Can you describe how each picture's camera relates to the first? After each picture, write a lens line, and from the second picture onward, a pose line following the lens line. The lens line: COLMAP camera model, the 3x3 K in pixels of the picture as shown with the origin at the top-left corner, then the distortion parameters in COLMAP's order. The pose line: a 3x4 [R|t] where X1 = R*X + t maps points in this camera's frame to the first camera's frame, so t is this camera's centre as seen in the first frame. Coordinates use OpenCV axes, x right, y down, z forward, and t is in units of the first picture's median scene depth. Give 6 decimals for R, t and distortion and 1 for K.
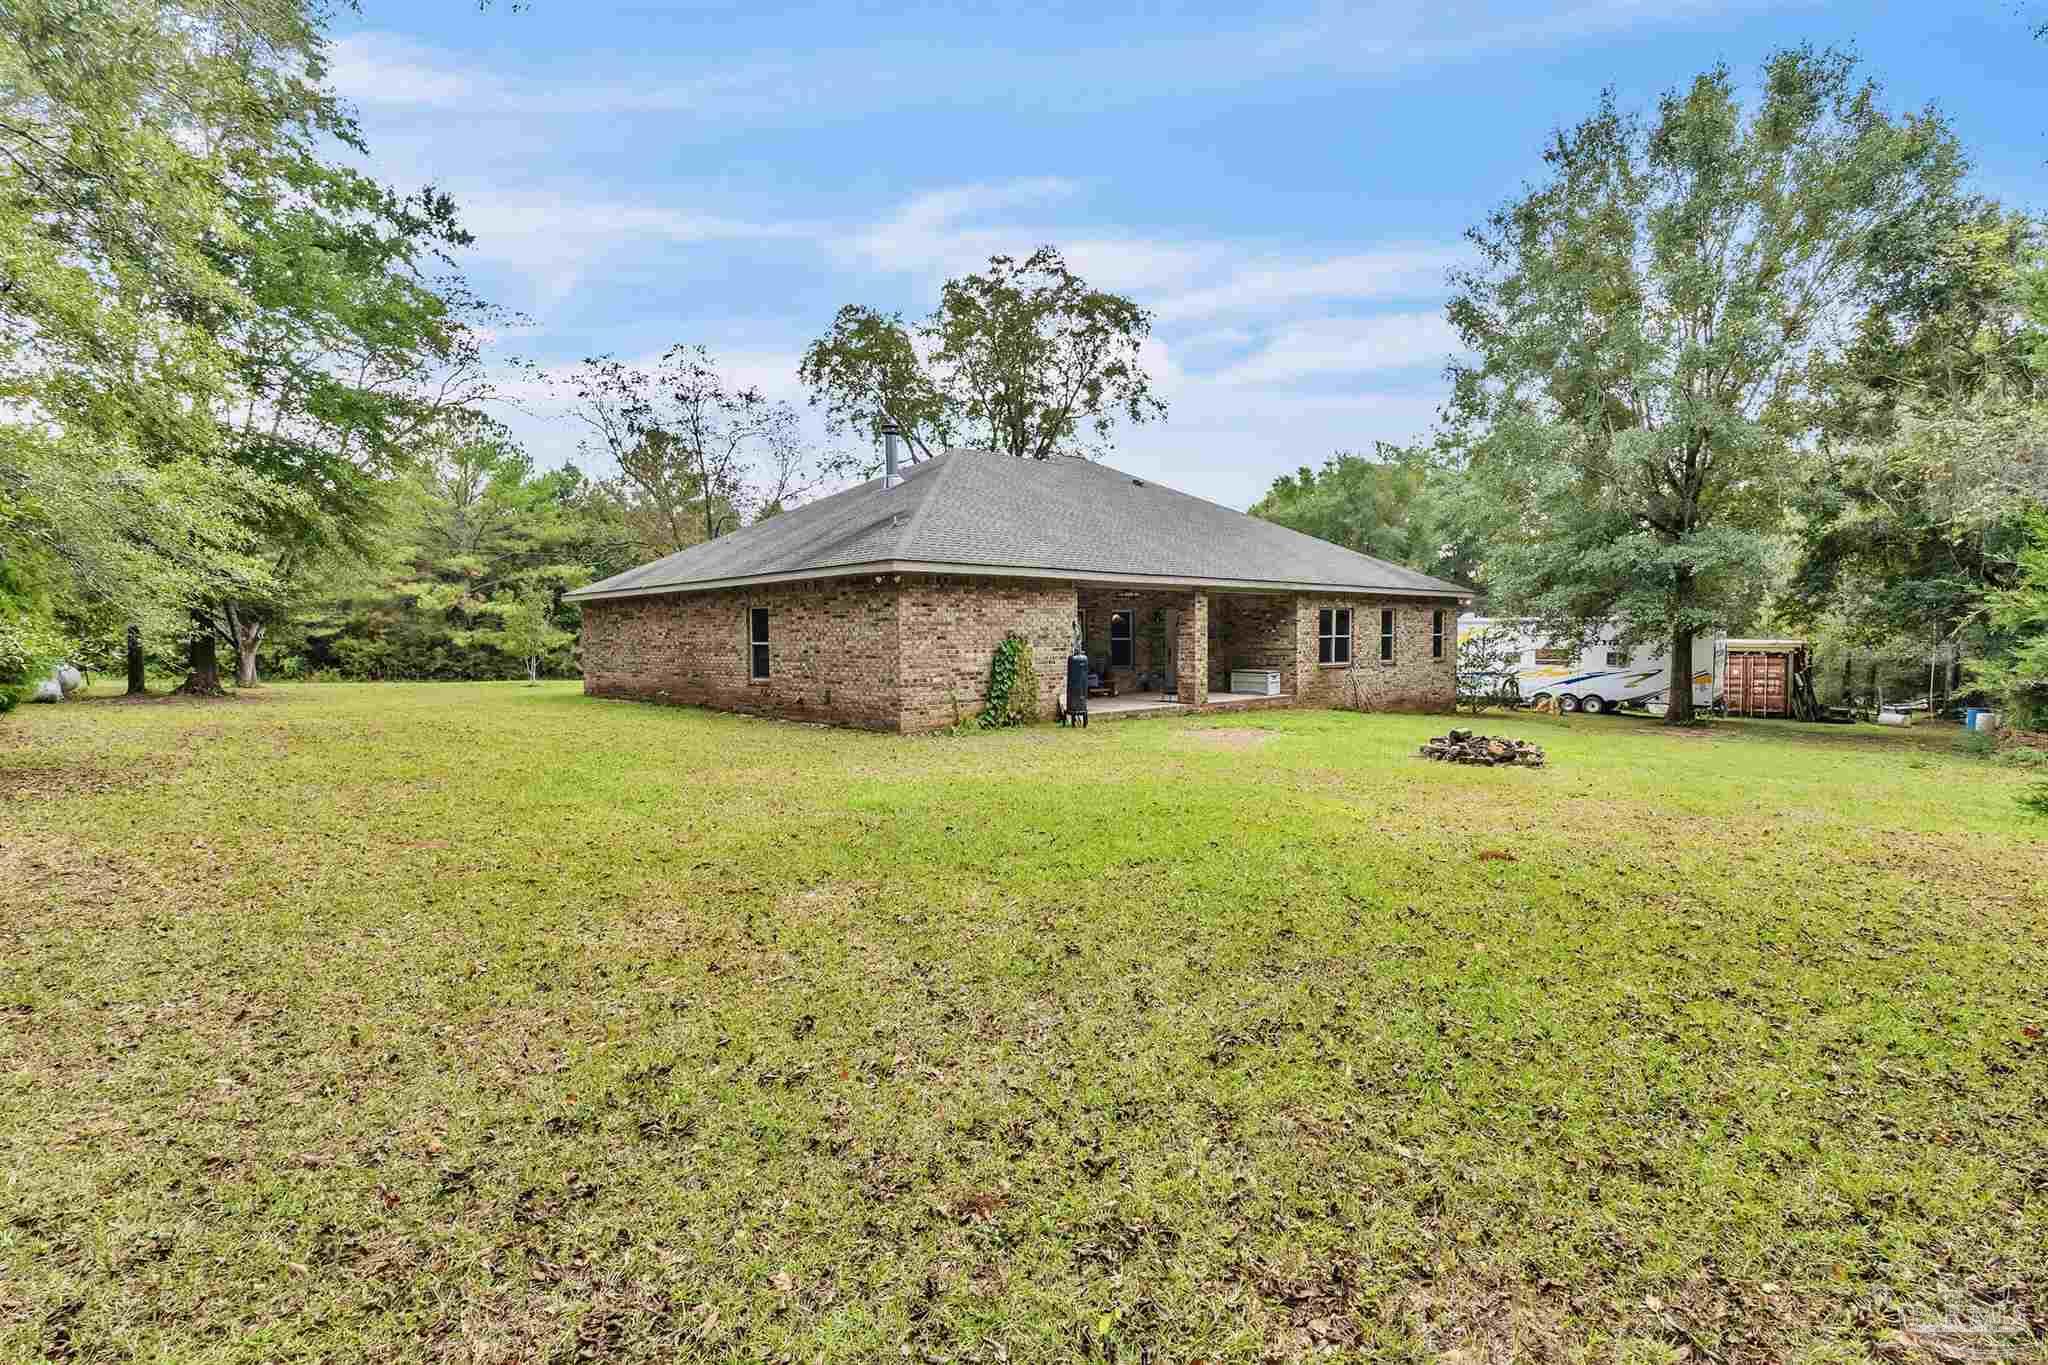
lens RADIAL K [[961.3, 0, 1026.4], [0, 961.3, 690.8], [0, 0, 1]] dist [0.006305, 0.000337]
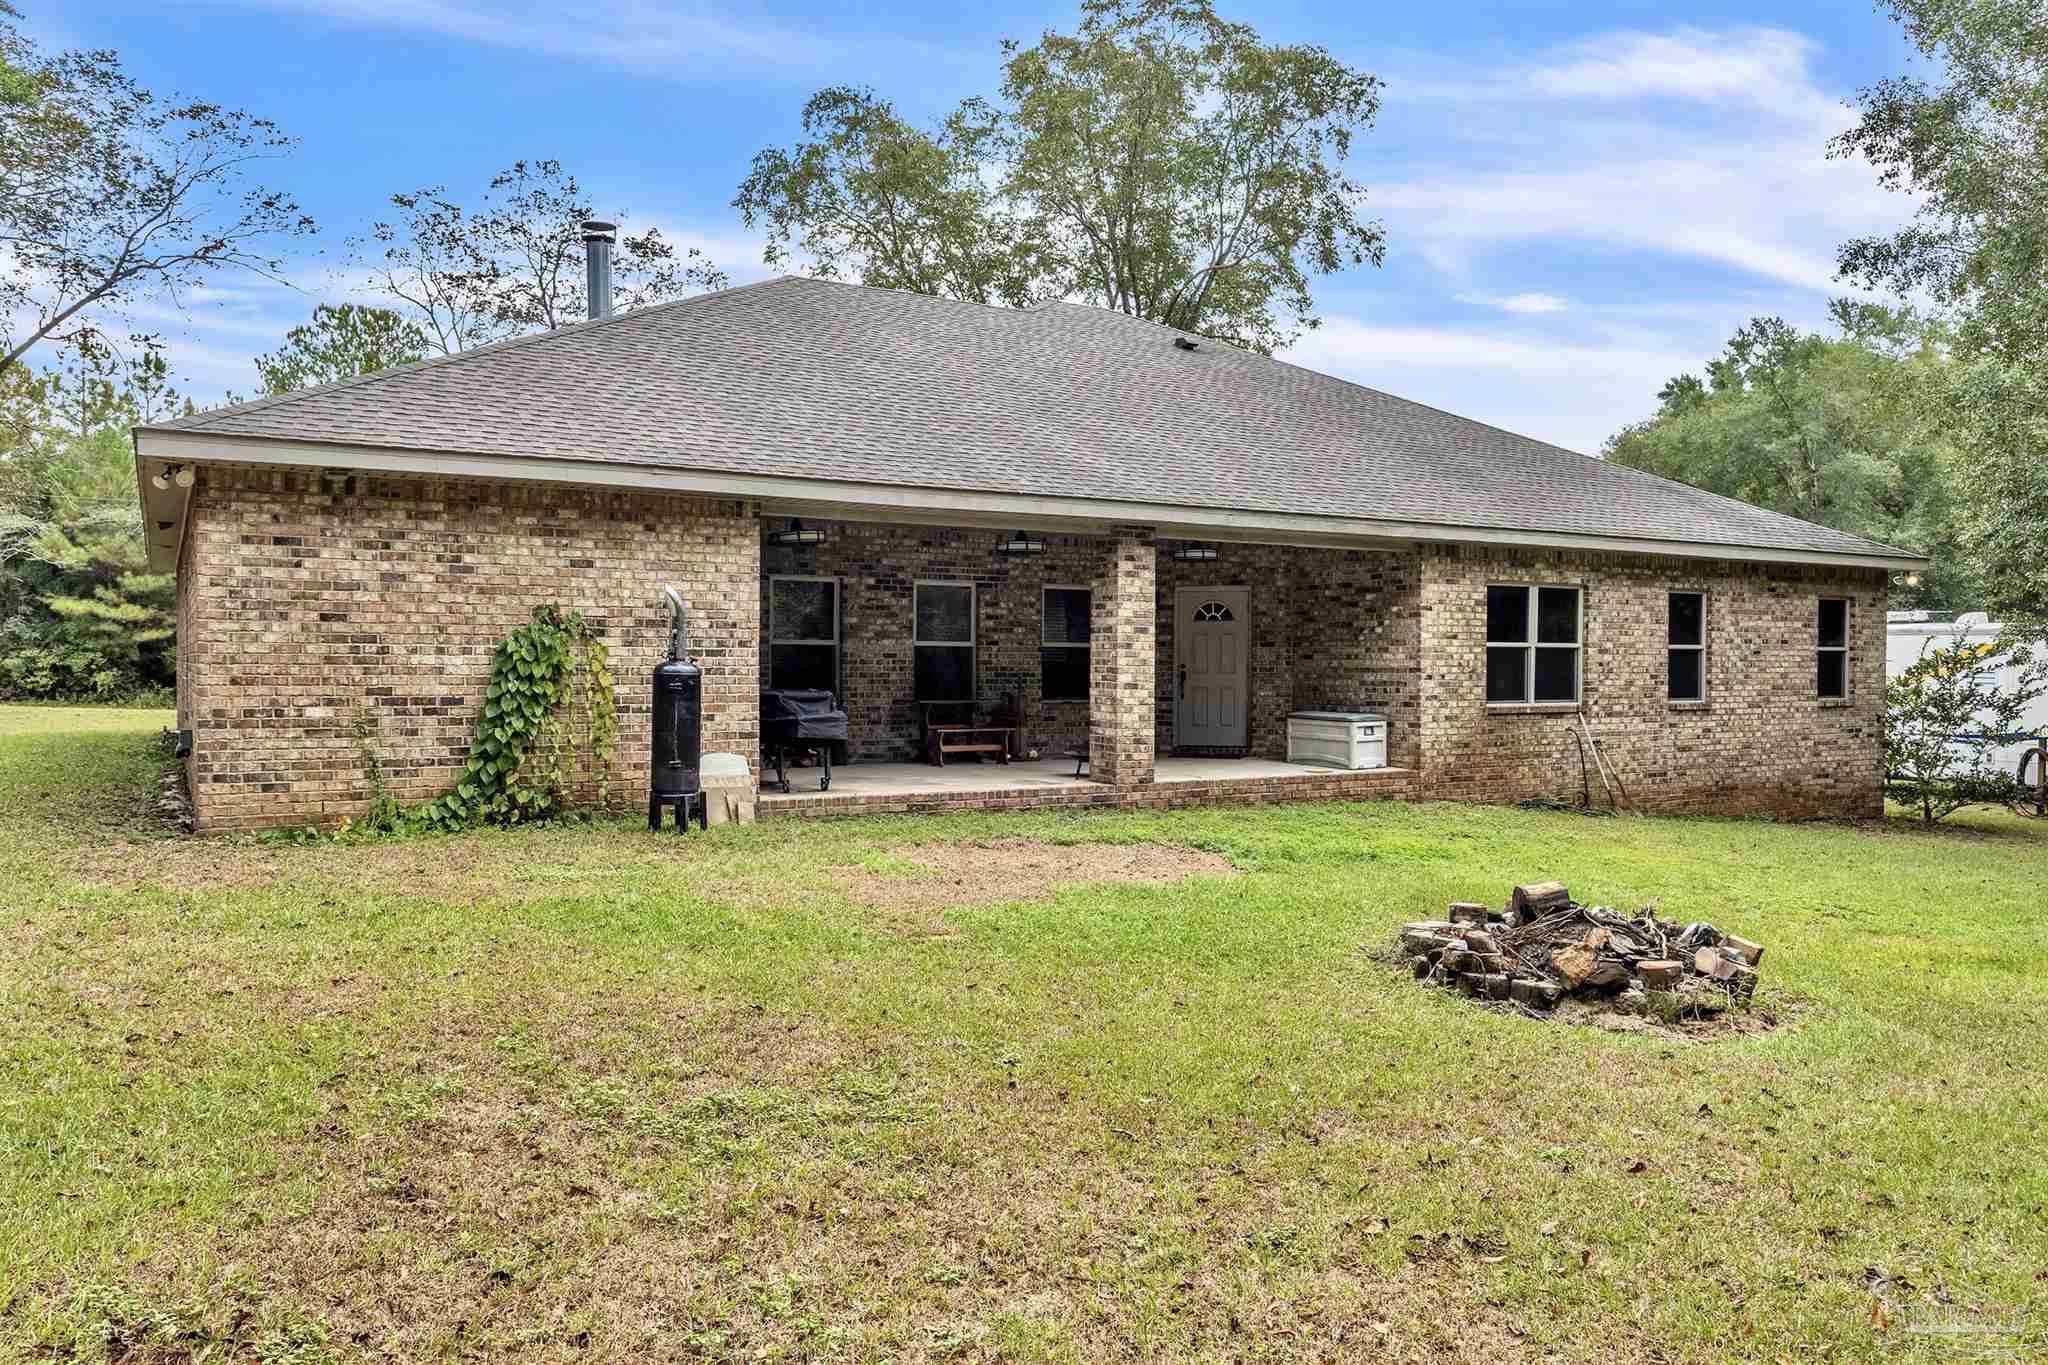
lens RADIAL K [[1471.2, 0, 1022.6], [0, 1471.2, 671.0], [0, 0, 1]] dist [-0.002215, -0.000605]
pose [[0.976802, 0.015428, -0.213588, 0.243737], [-0.026067, 0.998551, -0.047087, -0.004897], [0.212552, 0.051562, 0.975788, 0.278287]]
